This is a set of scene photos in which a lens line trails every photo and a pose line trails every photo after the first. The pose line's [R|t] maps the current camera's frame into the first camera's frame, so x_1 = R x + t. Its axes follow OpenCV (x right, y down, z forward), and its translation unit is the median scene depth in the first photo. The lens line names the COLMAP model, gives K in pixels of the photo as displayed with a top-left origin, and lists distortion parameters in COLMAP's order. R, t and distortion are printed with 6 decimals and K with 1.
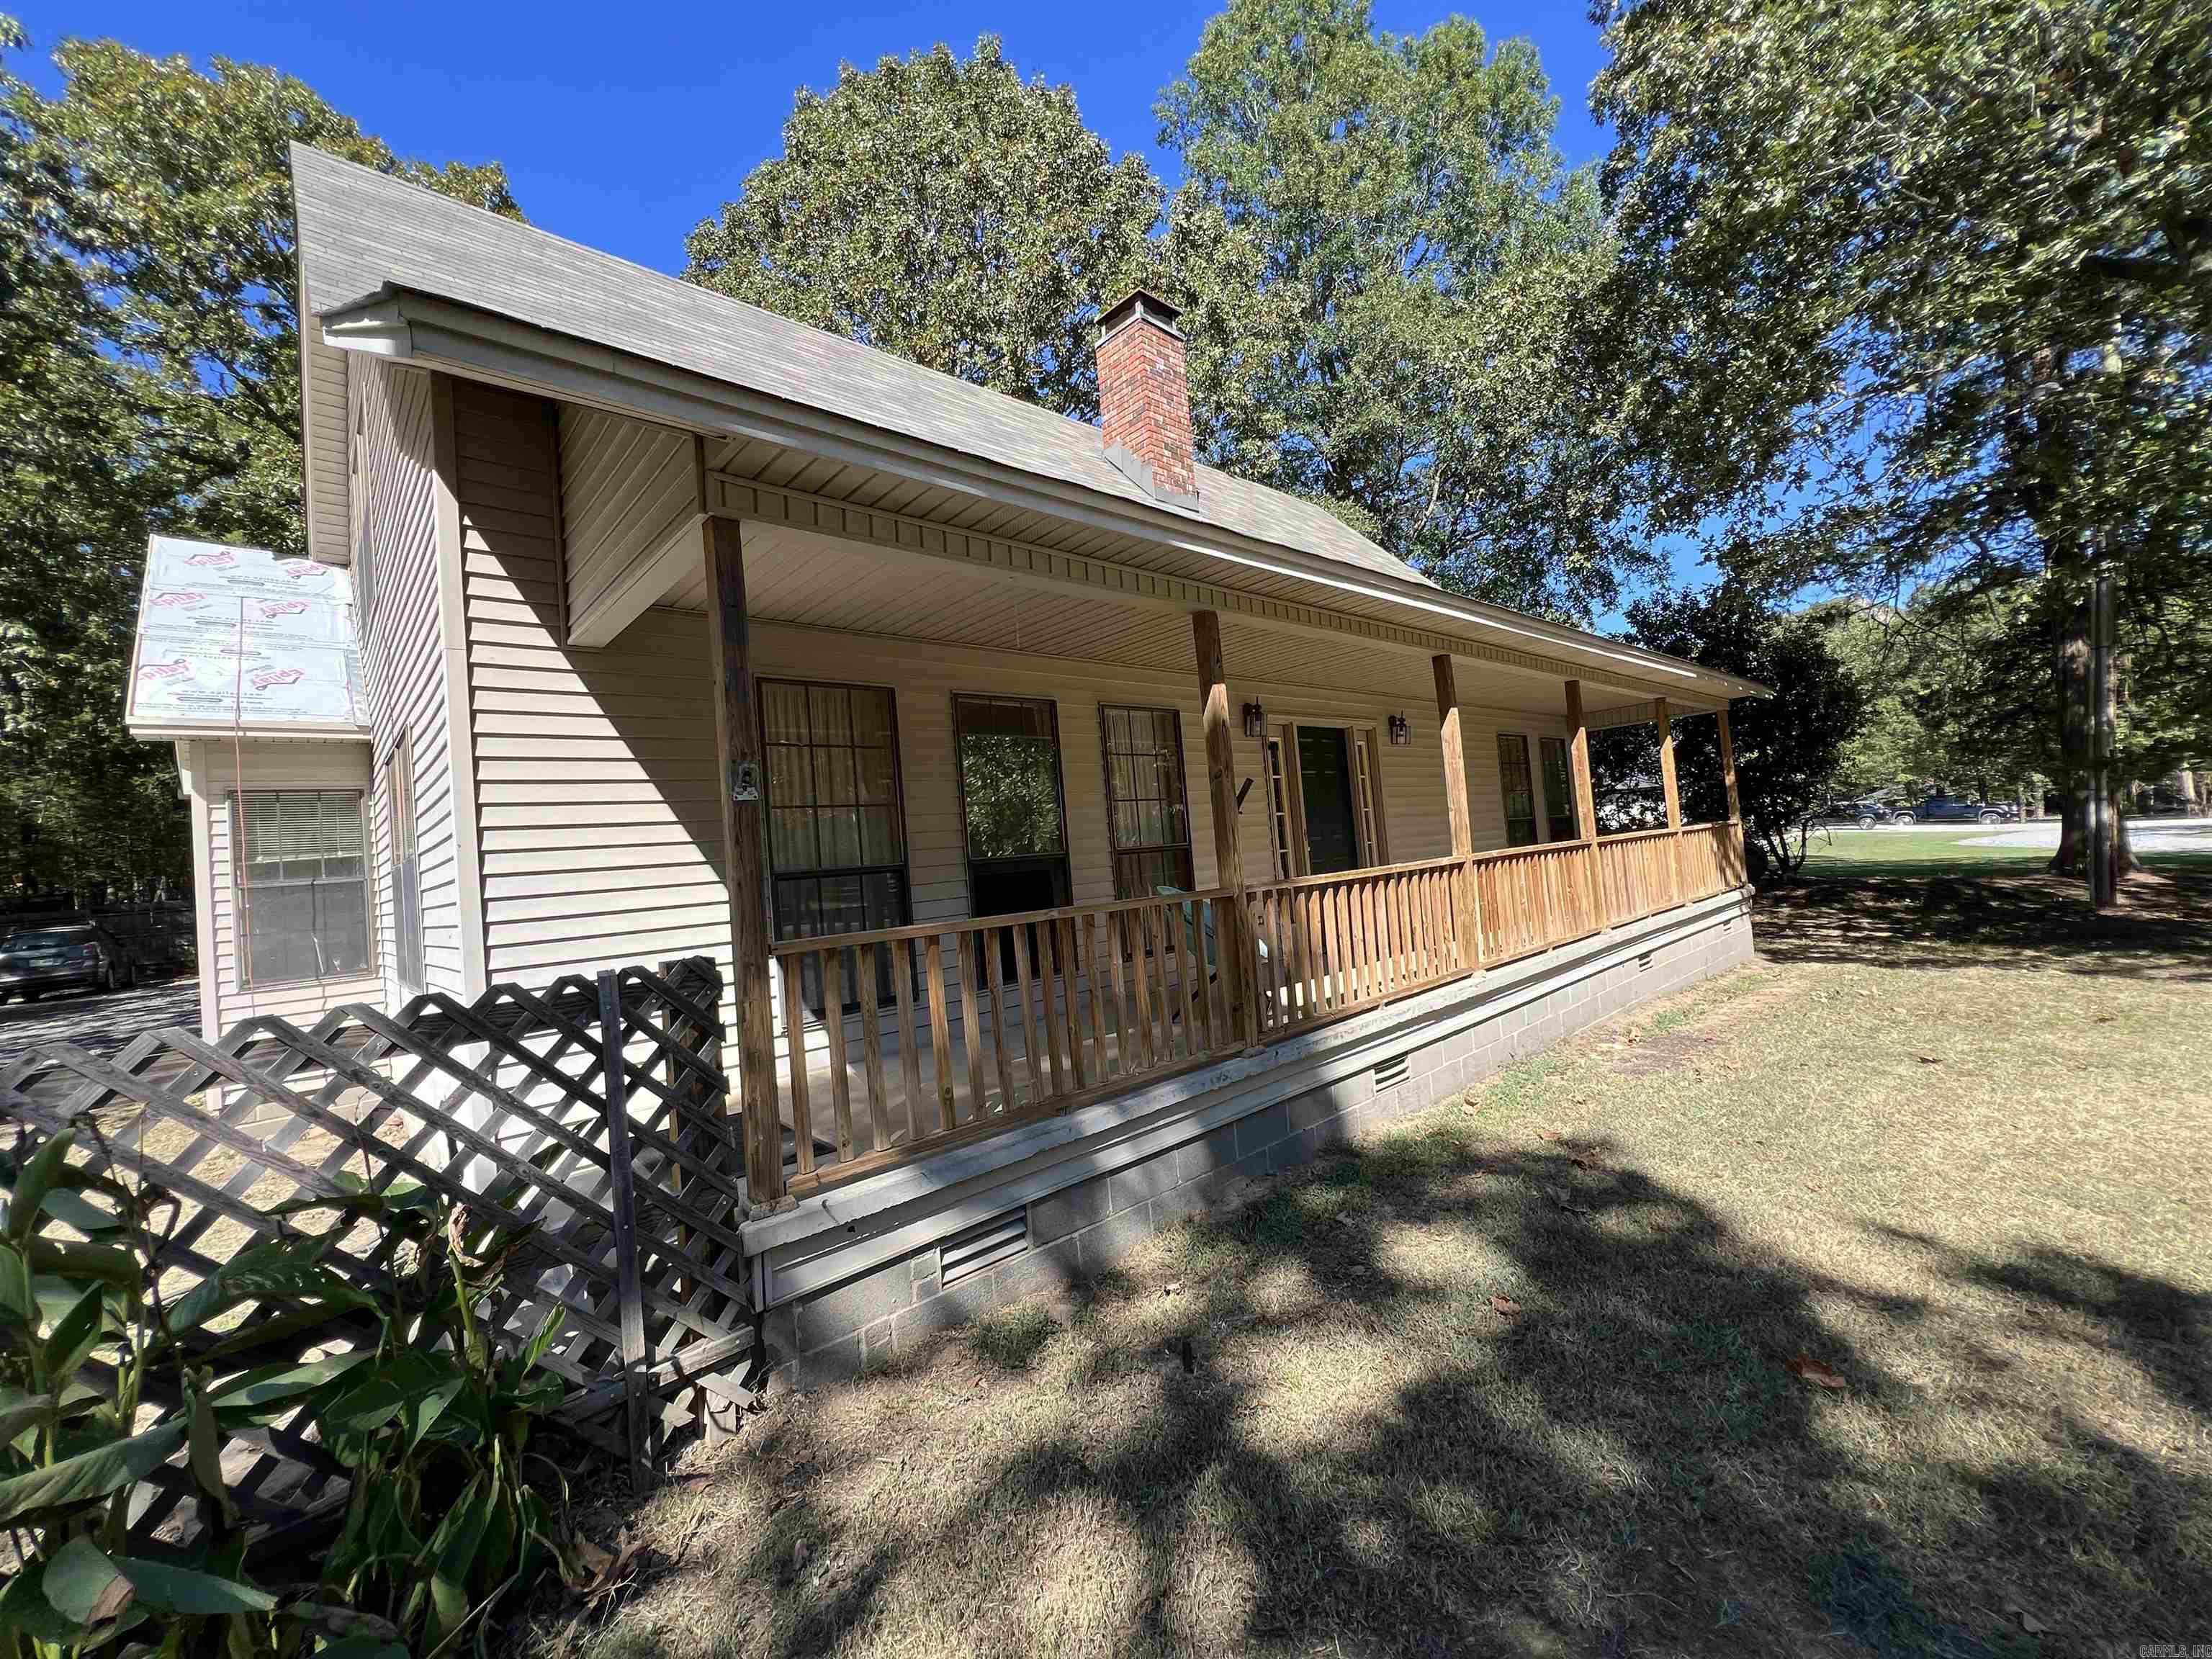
lens RADIAL K [[883.4, 0, 1106.0], [0, 883.4, 829.5], [0, 0, 1]] dist [0.012040, 0.000007]
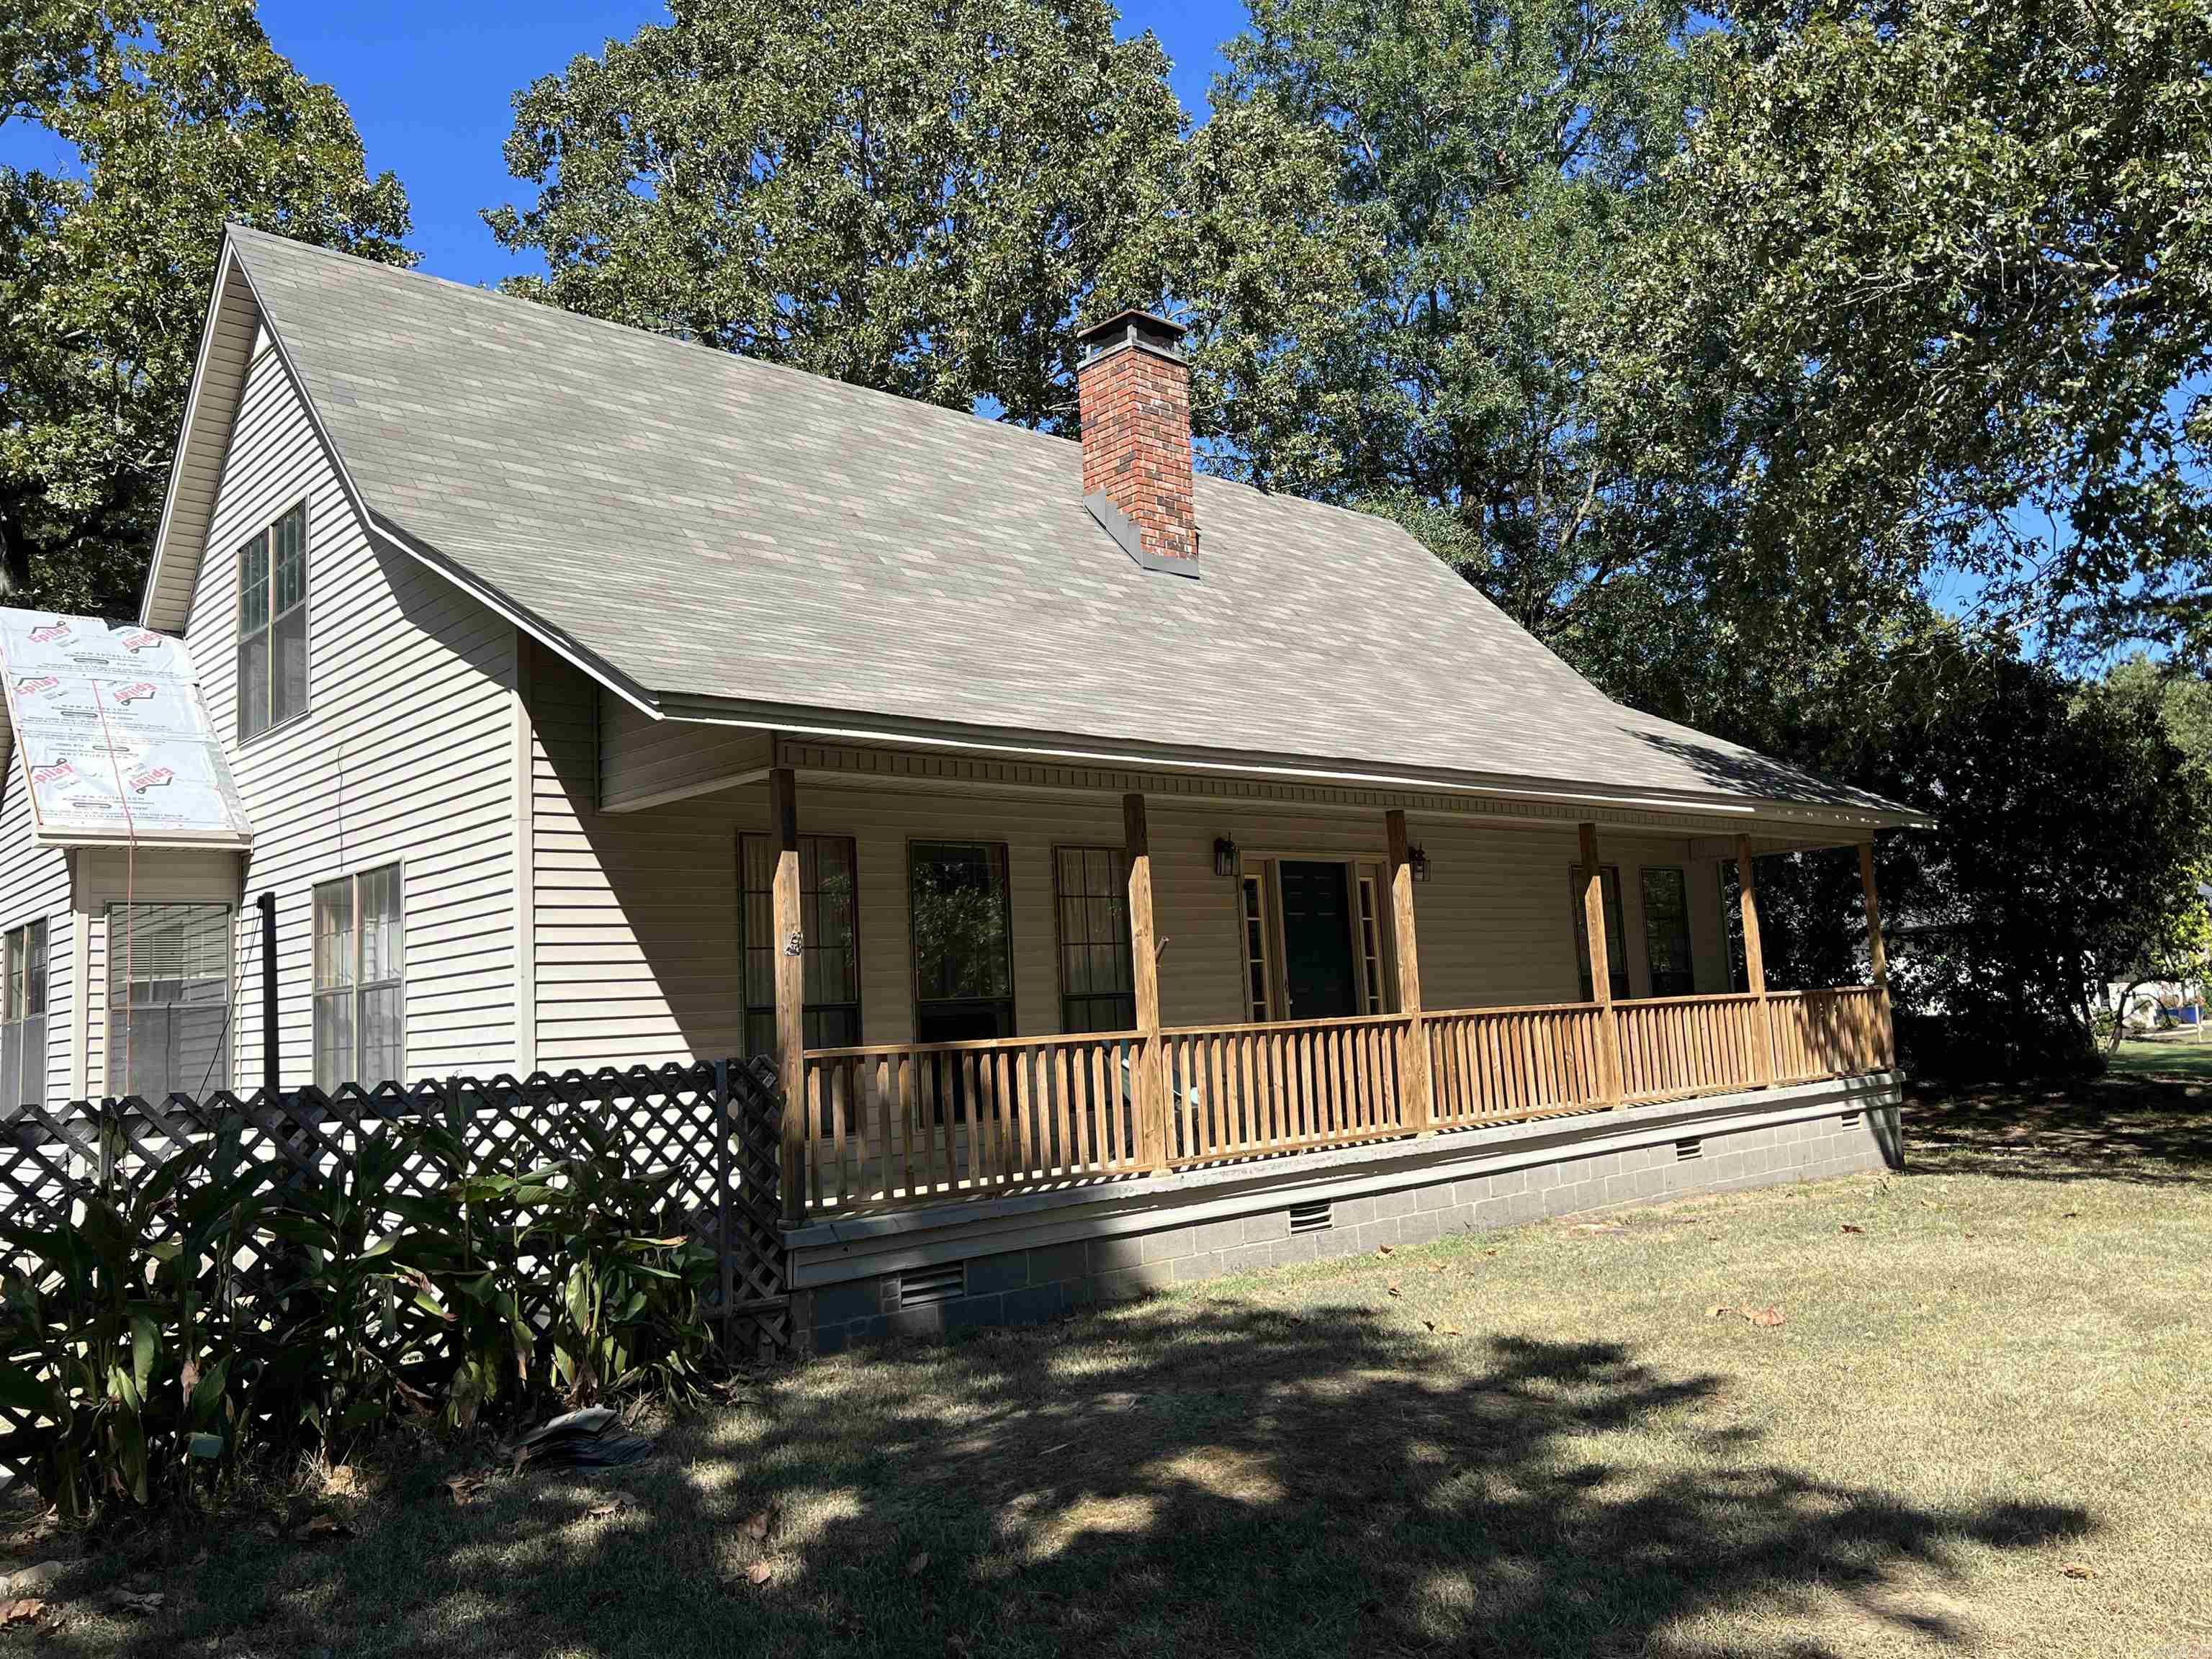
lens RADIAL K [[1677.1, 0, 1106.0], [0, 1677.1, 829.5], [0, 0, 1]] dist [0.090397, -0.002256]
pose [[0.999442, 0.032646, -0.007055, 0.055751], [-0.033086, 0.996606, -0.075372, -0.018134], [0.004570, 0.075563, 0.997131, -0.732329]]
